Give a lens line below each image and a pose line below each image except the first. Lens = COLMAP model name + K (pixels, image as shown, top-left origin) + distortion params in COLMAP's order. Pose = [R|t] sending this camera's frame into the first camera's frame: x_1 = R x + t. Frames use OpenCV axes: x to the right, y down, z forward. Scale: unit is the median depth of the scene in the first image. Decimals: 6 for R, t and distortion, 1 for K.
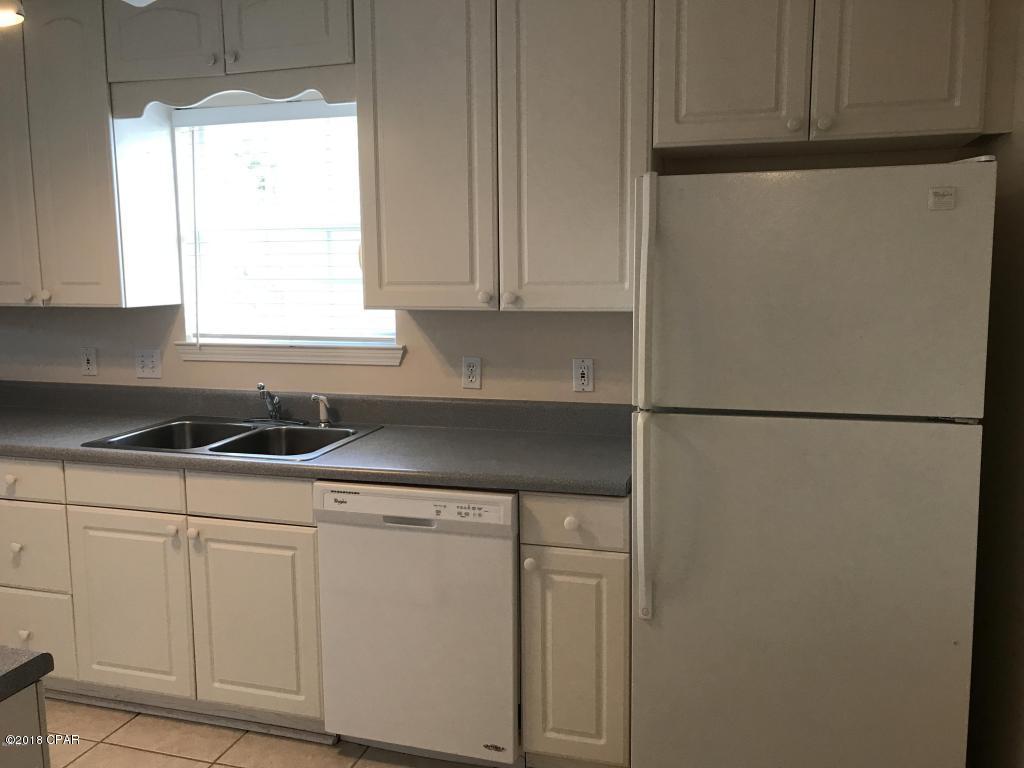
lens RADIAL K [[838.4, 0, 512.0], [0, 838.4, 384.0], [0, 0, 1]] dist [-0.006103, -0.004882]
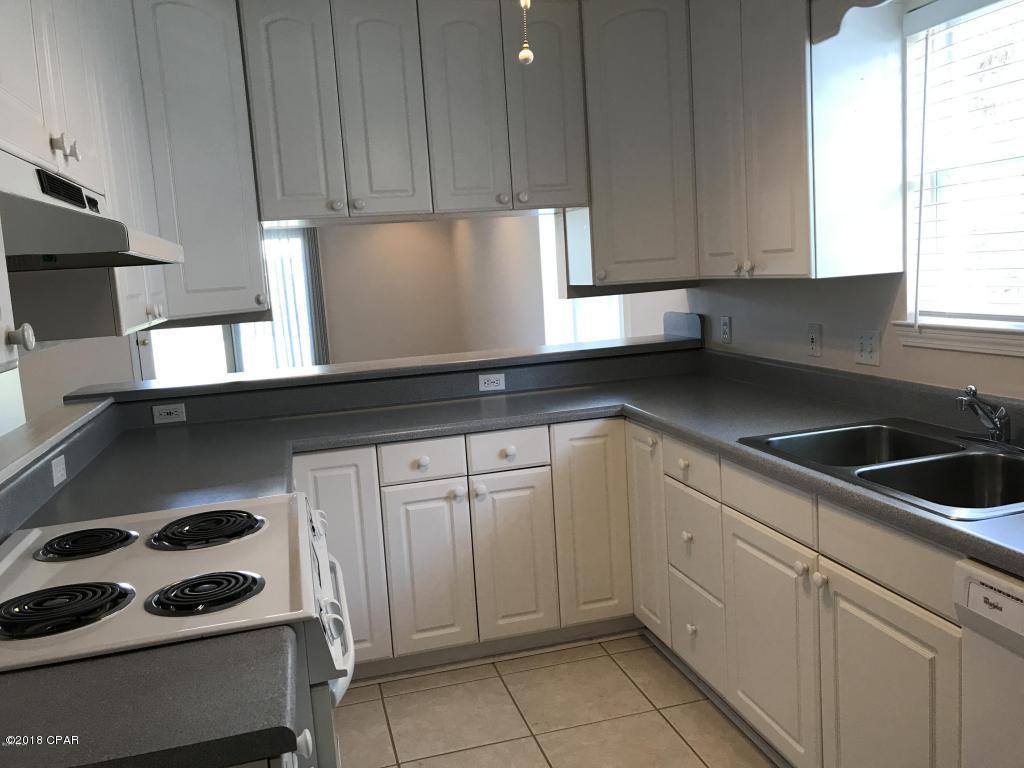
lens RADIAL K [[838.4, 0, 512.0], [0, 838.4, 384.0], [0, 0, 1]] dist [-0.006103, -0.004882]
pose [[0.531511, 0.089190, -0.842343, 0.077655], [-0.055654, 0.995969, 0.070339, -0.029771], [0.845221, 0.009493, 0.534332, 0.314555]]
